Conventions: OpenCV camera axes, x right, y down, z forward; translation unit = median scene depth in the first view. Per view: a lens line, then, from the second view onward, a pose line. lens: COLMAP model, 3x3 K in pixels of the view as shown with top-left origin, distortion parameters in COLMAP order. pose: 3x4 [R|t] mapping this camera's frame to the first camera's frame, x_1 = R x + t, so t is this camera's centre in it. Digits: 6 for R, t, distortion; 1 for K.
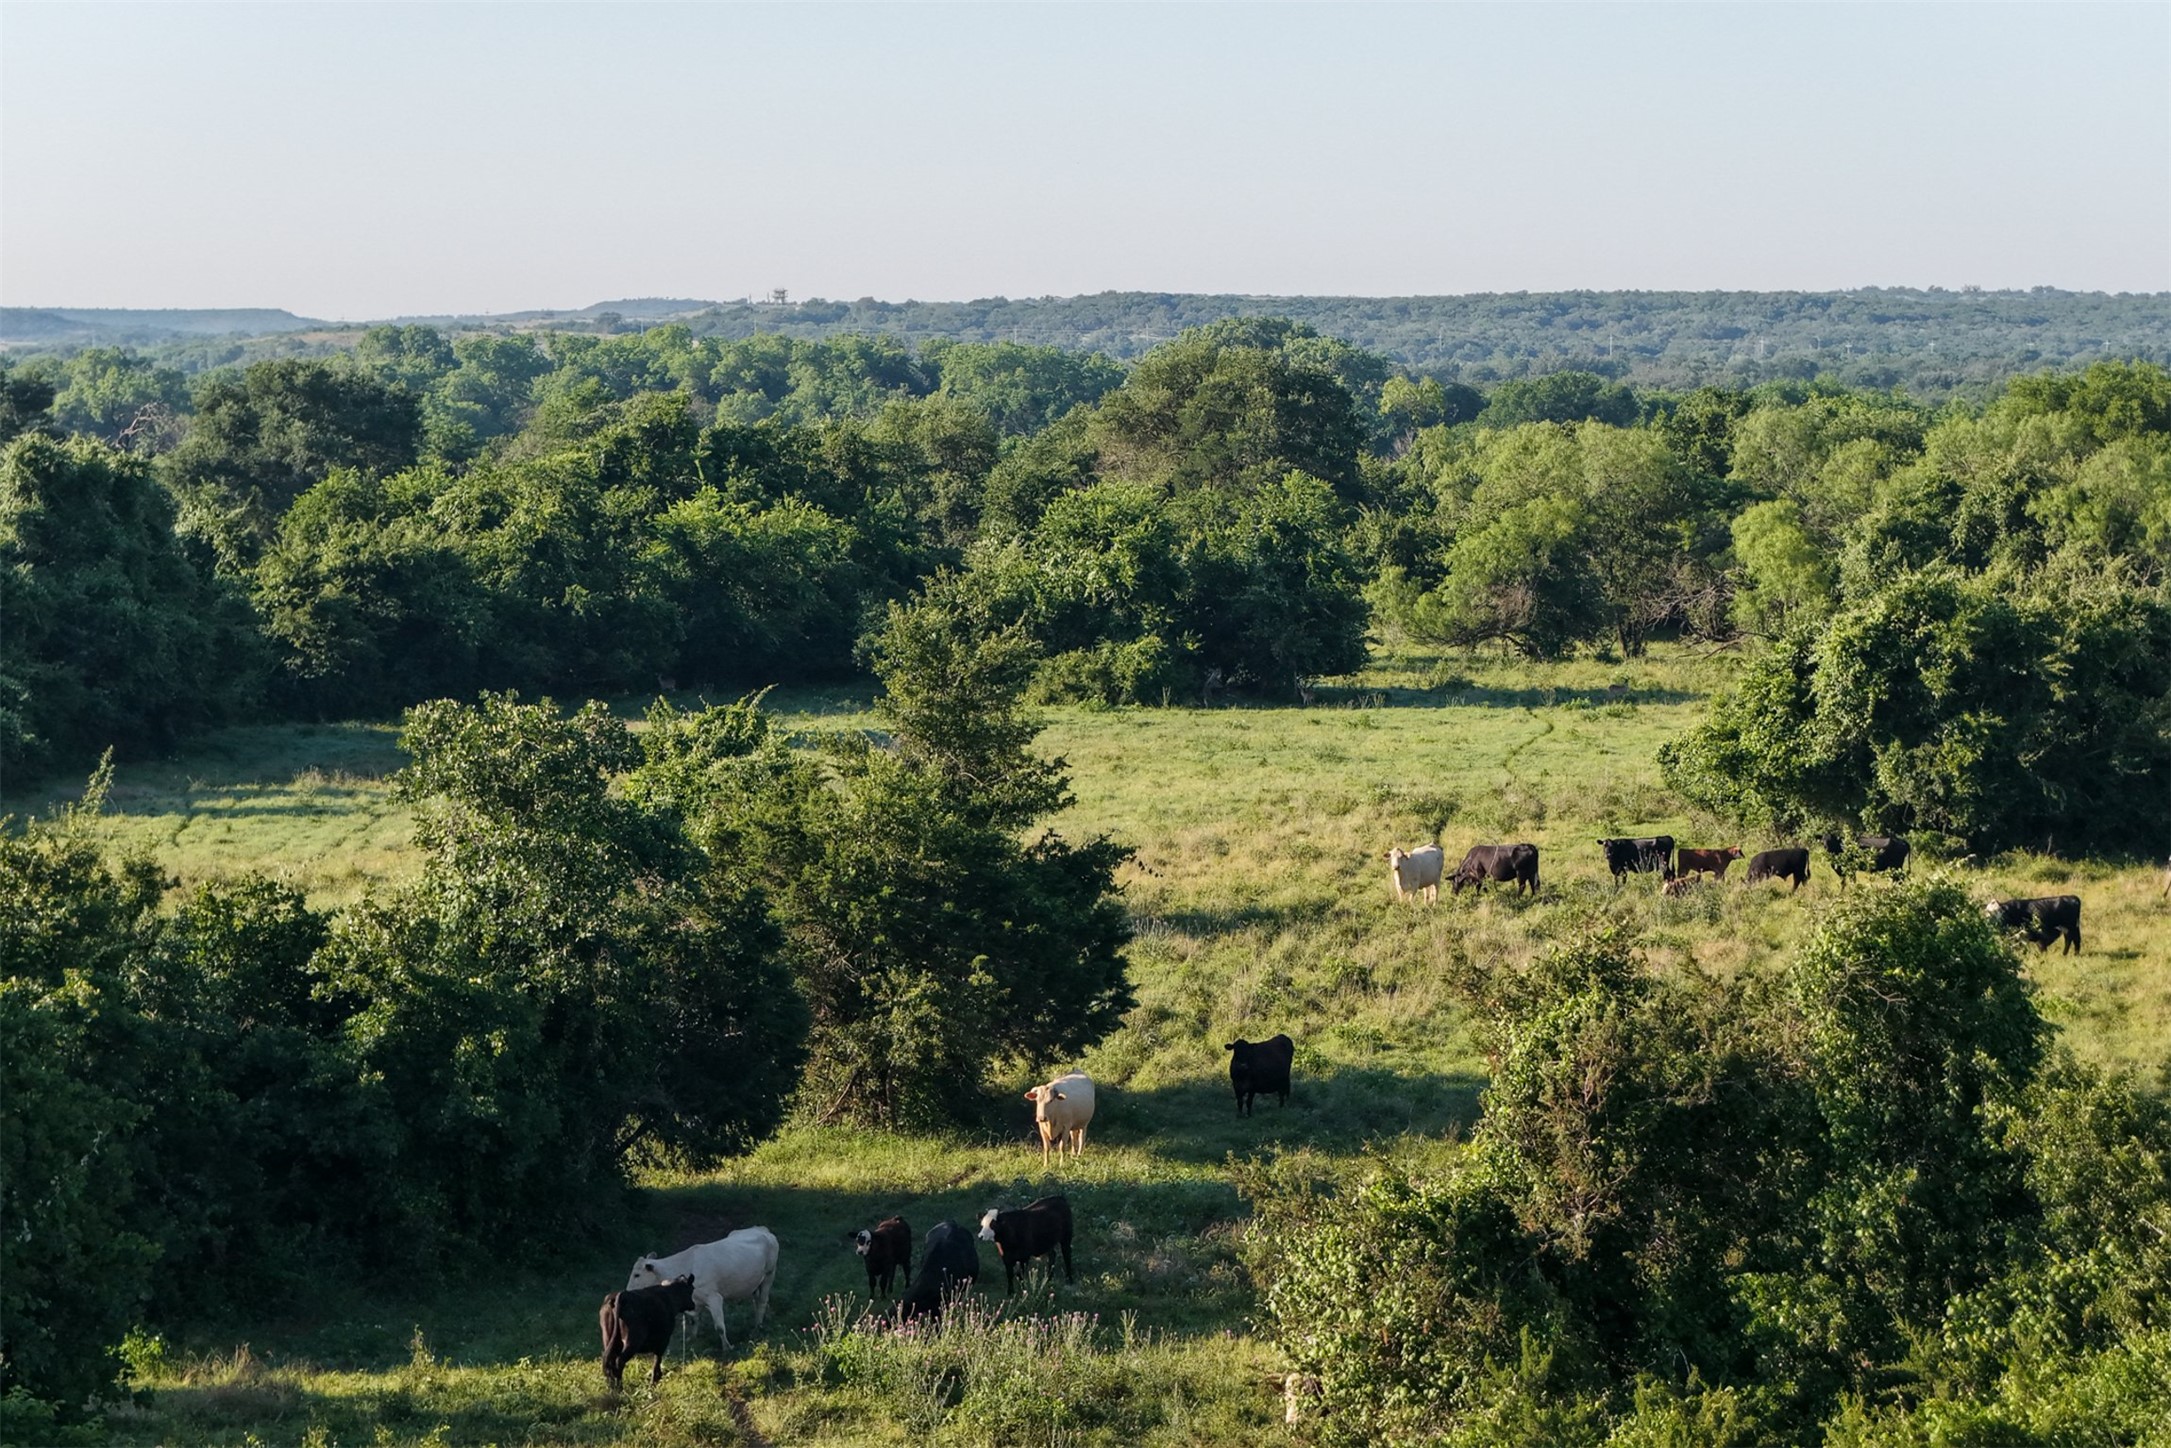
lens RADIAL K [[5274.1, 0, 1084.5], [0, 5274.1, 724.0], [0, 0, 1]] dist [-0.213217, 0.000000]
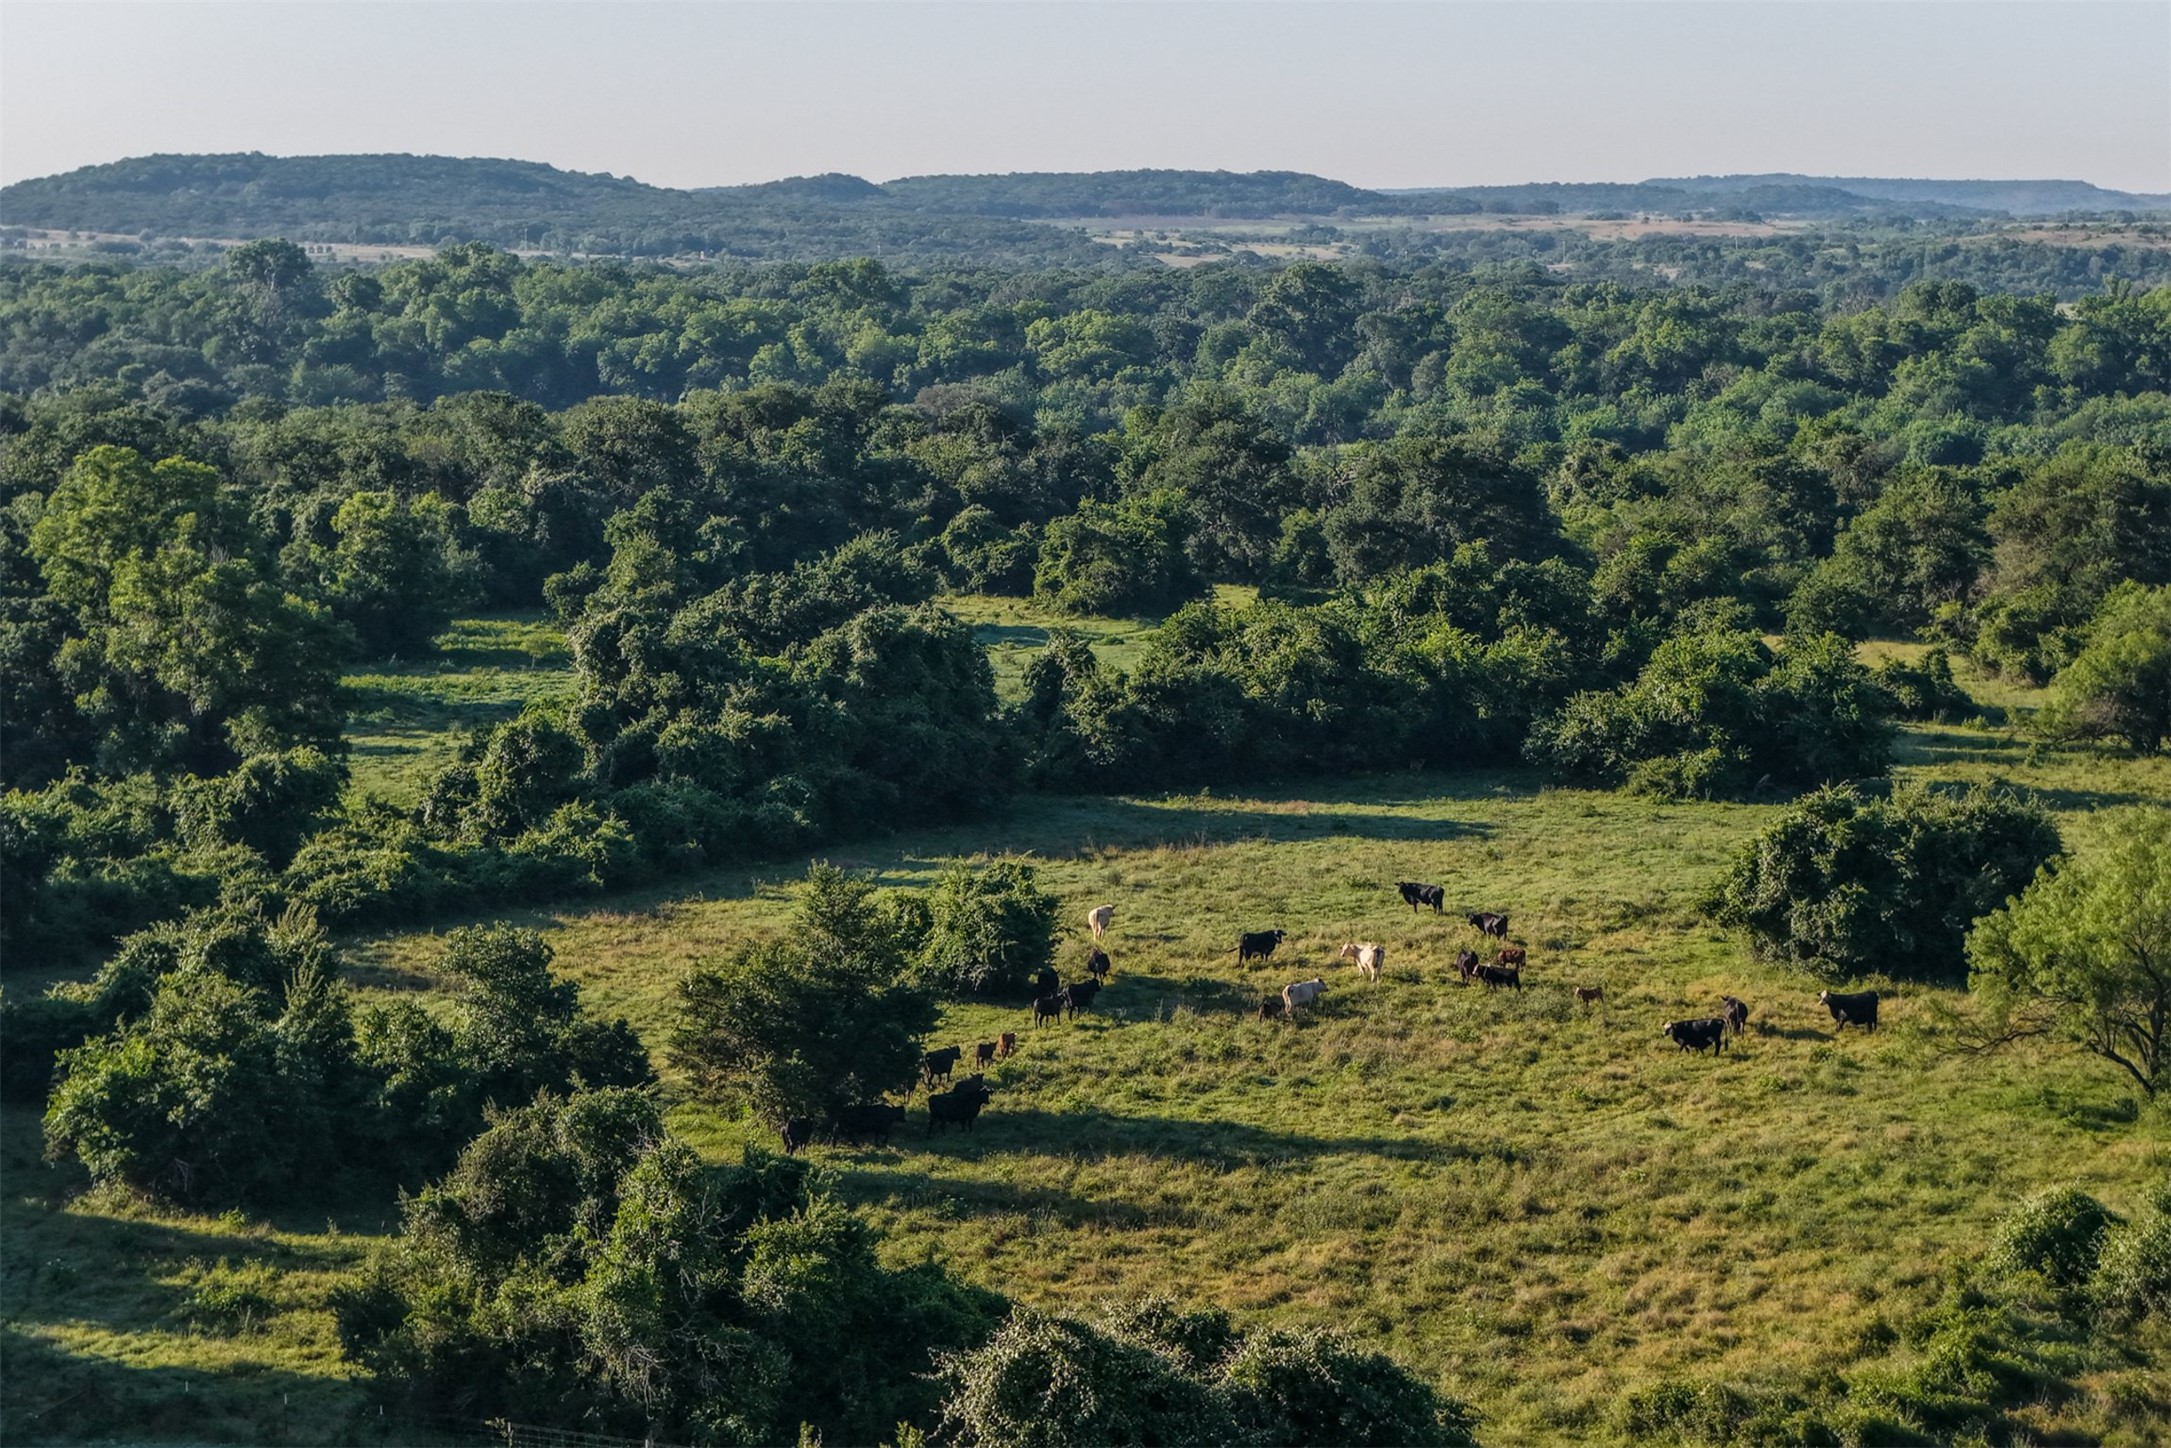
lens RADIAL K [[5274.1, 0, 1086.4], [0, 5274.1, 720.0], [0, 0, 1]] dist [-0.213217, 0.000000]
pose [[0.940609, 0.034537, -0.337731, 0.325940], [-0.025649, 0.999198, 0.030743, -0.062797], [0.338522, -0.020255, 0.940741, -0.362243]]
